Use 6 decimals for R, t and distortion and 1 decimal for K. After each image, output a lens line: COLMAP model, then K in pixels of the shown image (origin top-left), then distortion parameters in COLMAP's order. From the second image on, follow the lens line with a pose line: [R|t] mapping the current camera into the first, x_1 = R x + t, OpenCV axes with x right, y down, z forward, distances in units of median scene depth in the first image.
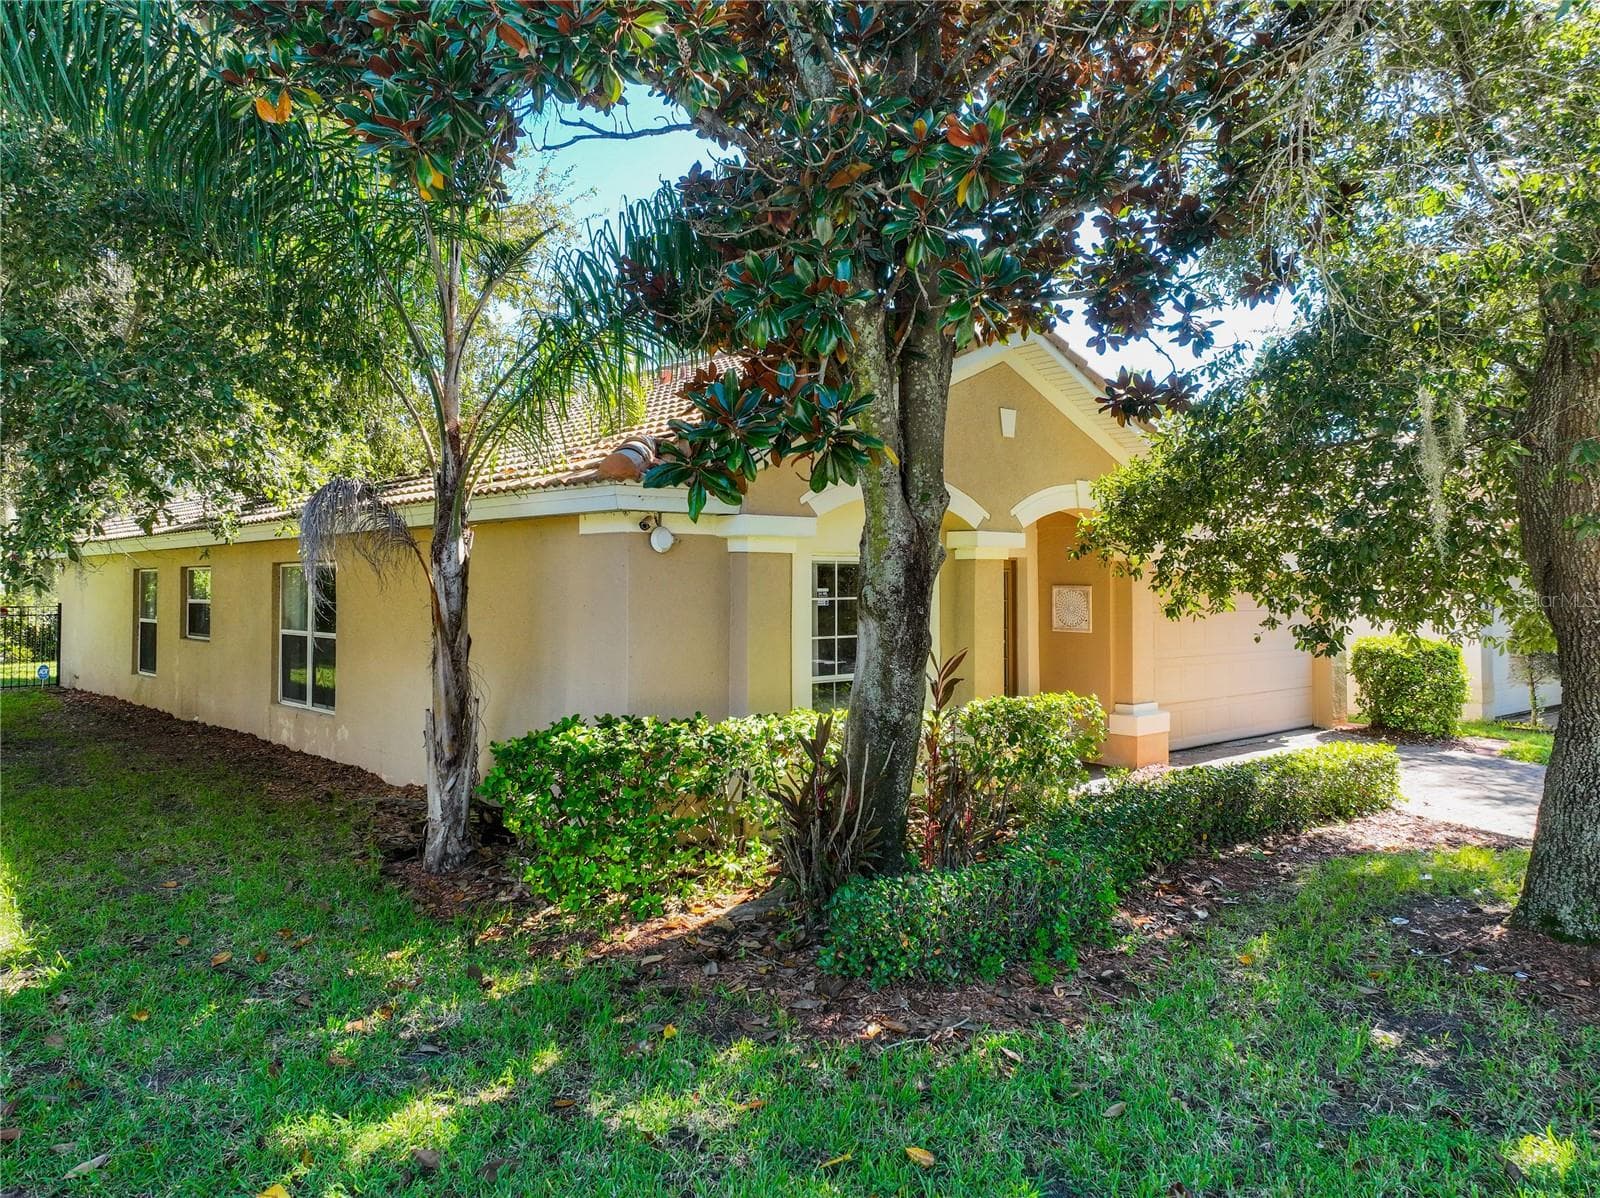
lens RADIAL K [[1149.5, 0, 810.2], [0, 1149.5, 544.1], [0, 0, 1]] dist [0.001339, 0.004191]
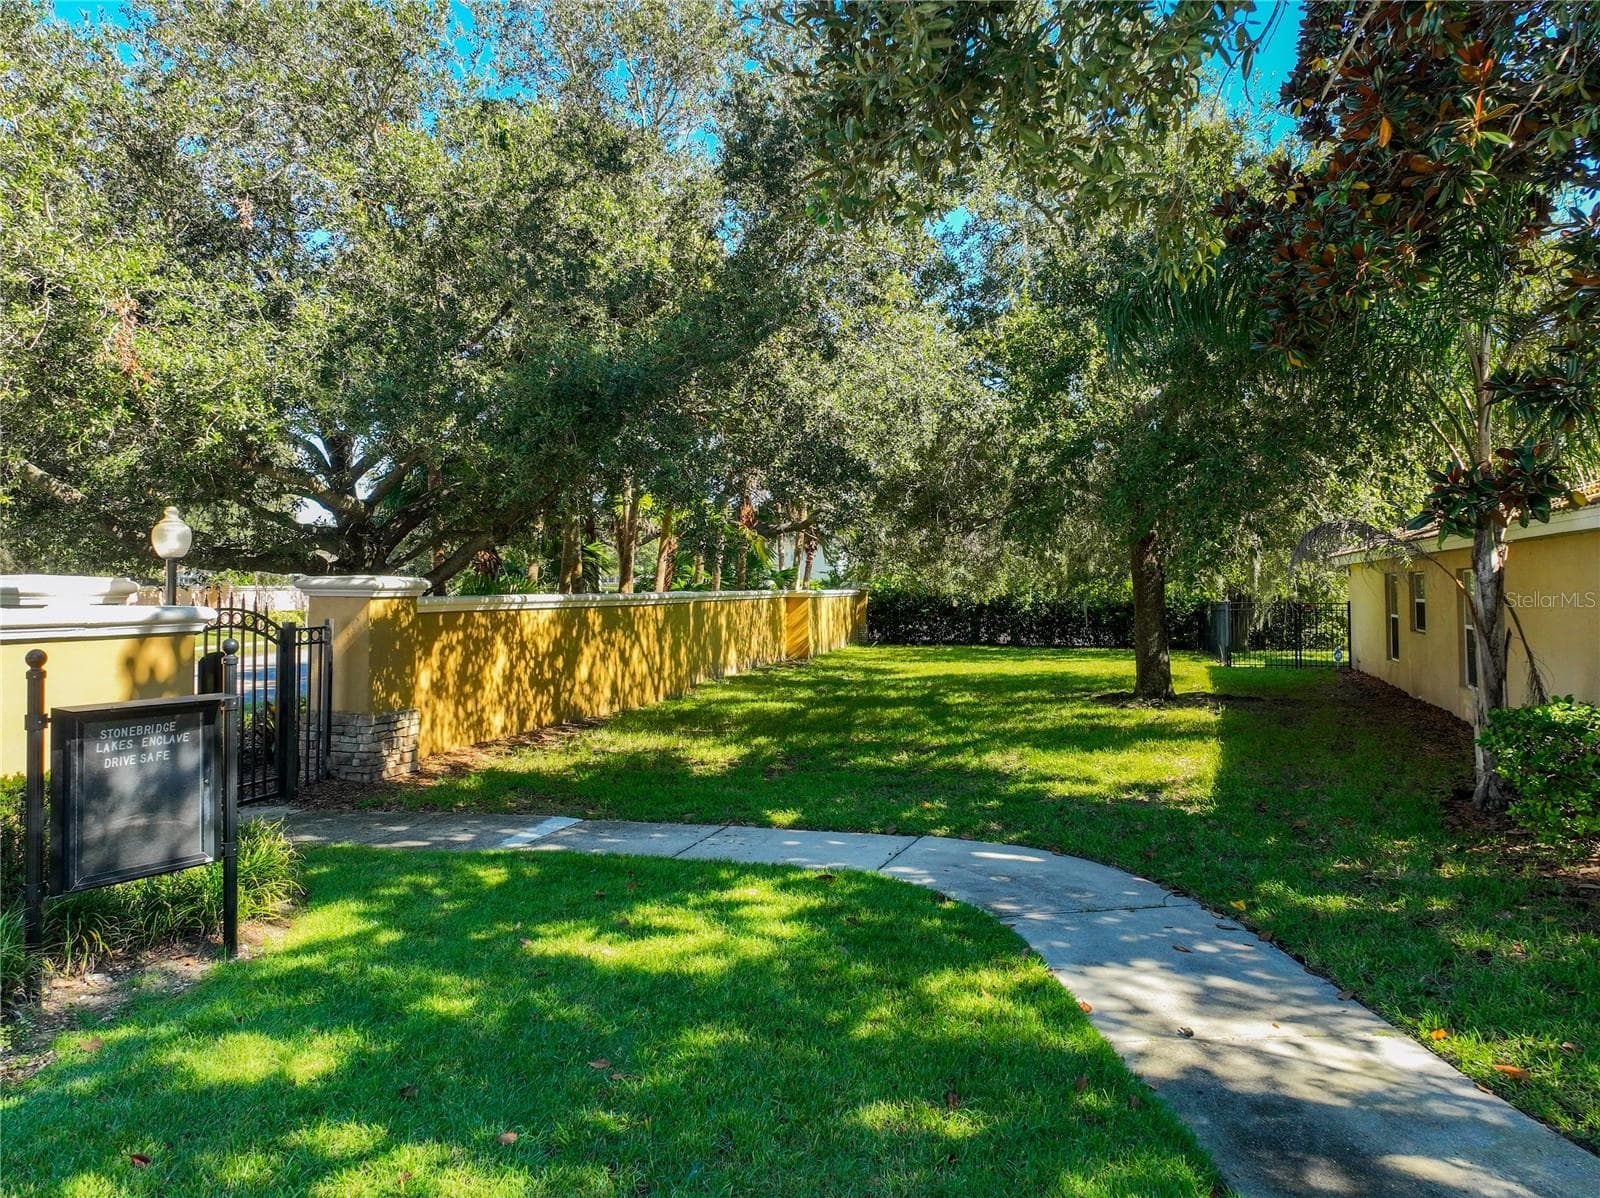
lens RADIAL K [[1148.6, 0, 795.2], [0, 1148.6, 593.8], [0, 0, 1]] dist [-0.003216, 0.021232]
pose [[0.465284, 0.005455, -0.885145, 0.447489], [0.032675, 0.999194, 0.023334, -0.013702], [0.884558, -0.039779, 0.464730, -0.270293]]
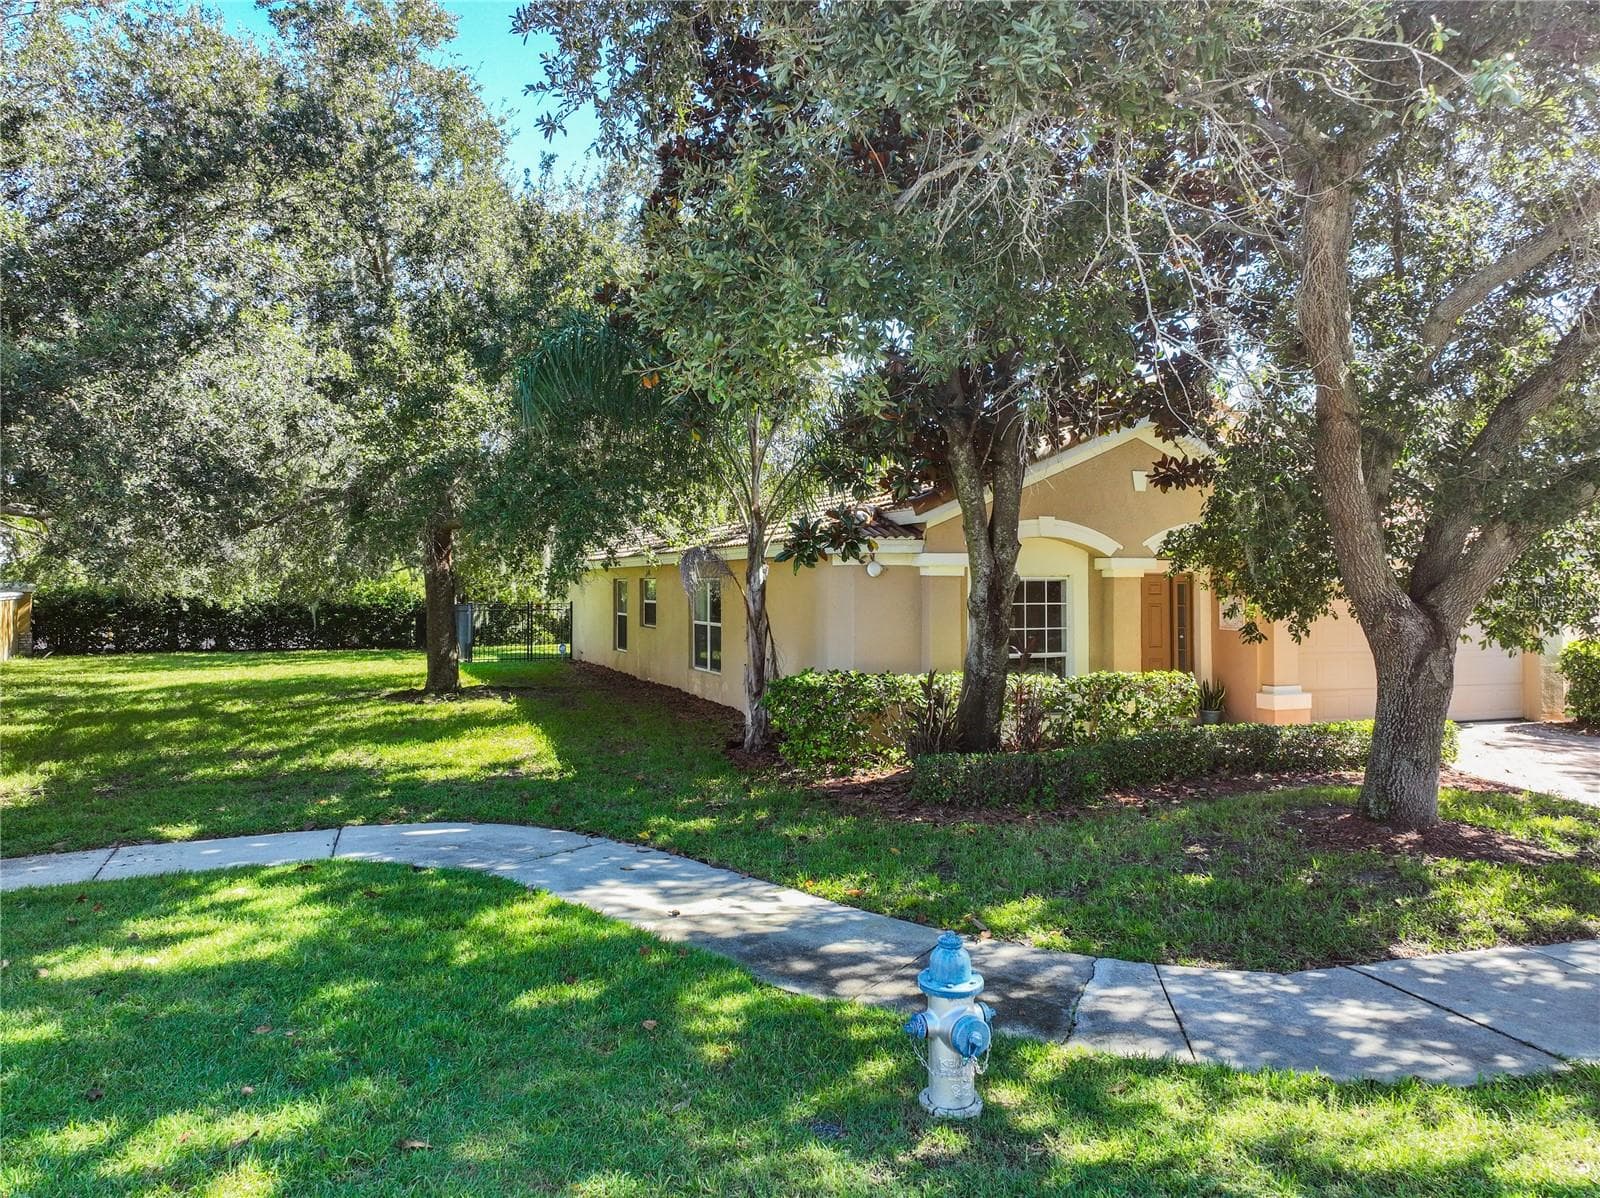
lens RADIAL K [[1149.5, 0, 810.2], [0, 1149.5, 544.1], [0, 0, 1]] dist [0.001339, 0.004191]
pose [[0.931262, -0.012236, -0.364144, 0.417155], [0.012593, 0.999920, -0.001392, -0.041244], [0.364132, -0.003289, 0.931342, -0.636994]]
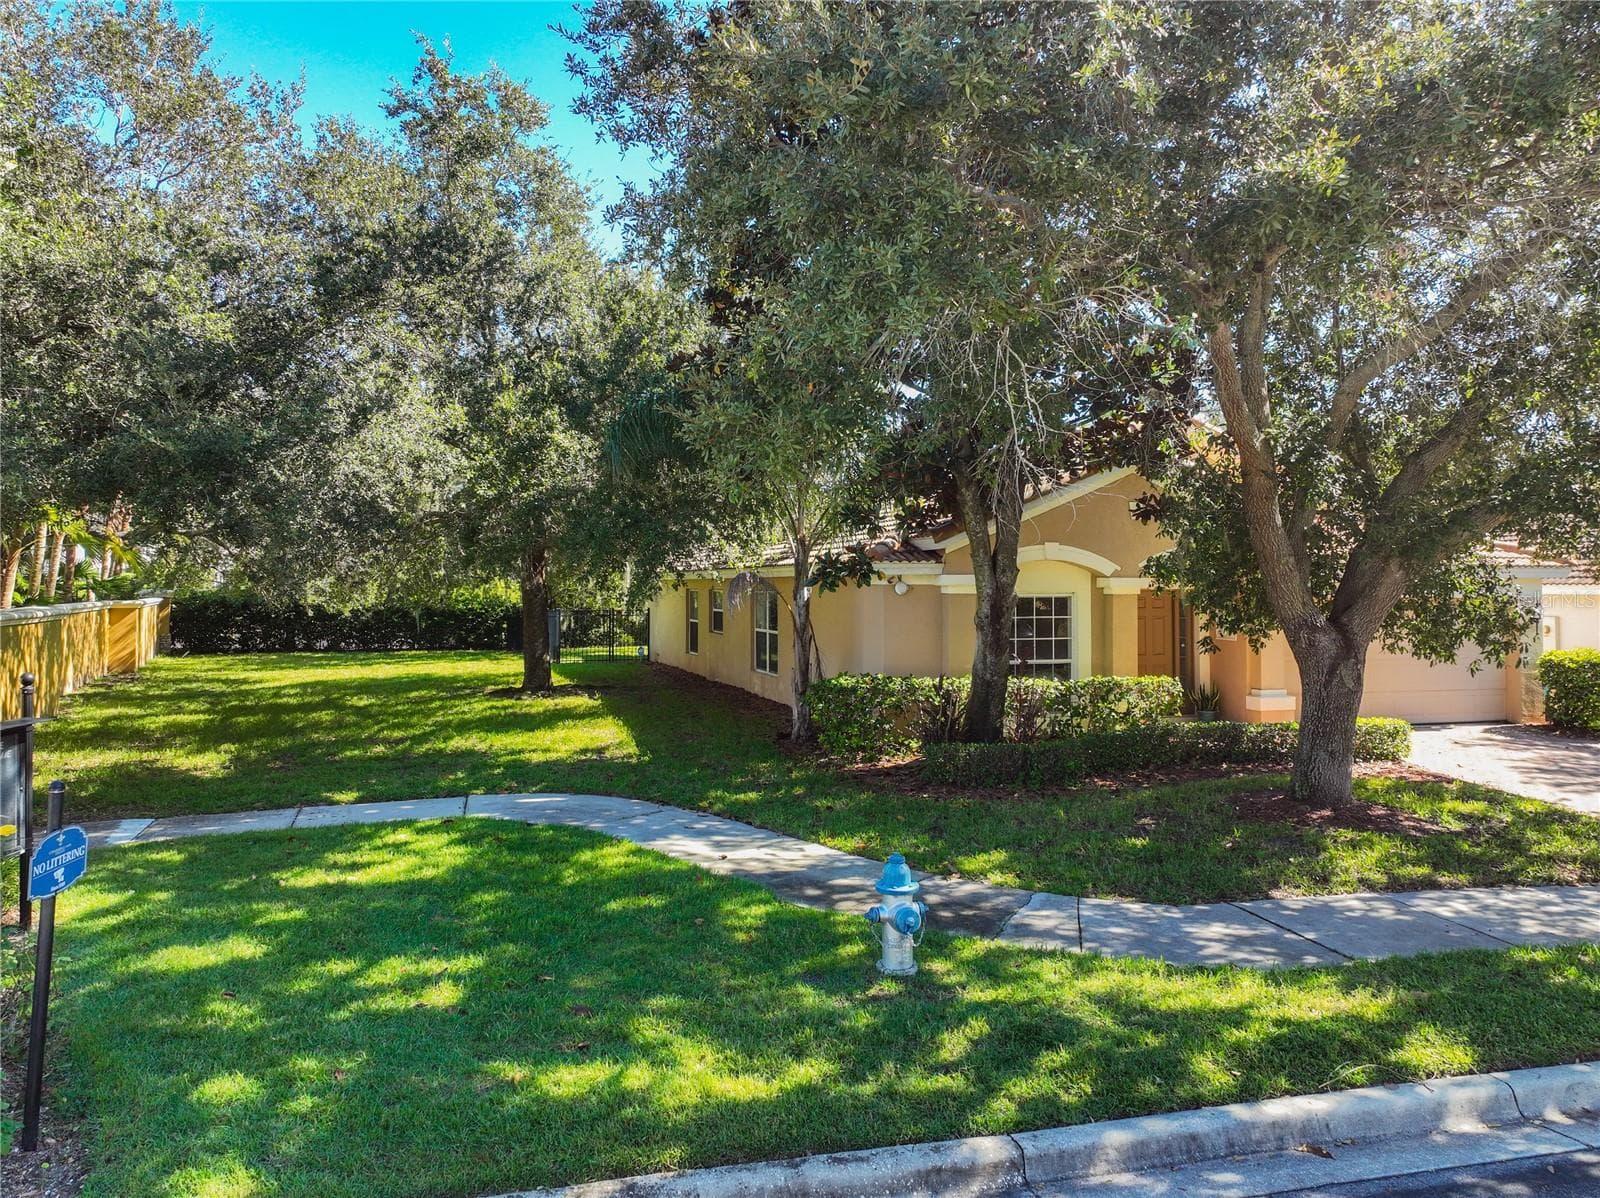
lens RADIAL K [[1149.5, 0, 810.2], [0, 1149.5, 544.1], [0, 0, 1]] dist [0.001339, 0.004191]
pose [[0.905002, -0.013576, -0.425190, 0.603257], [0.013680, 0.999902, -0.002809, -0.080144], [0.425186, -0.003275, 0.905100, -0.912539]]
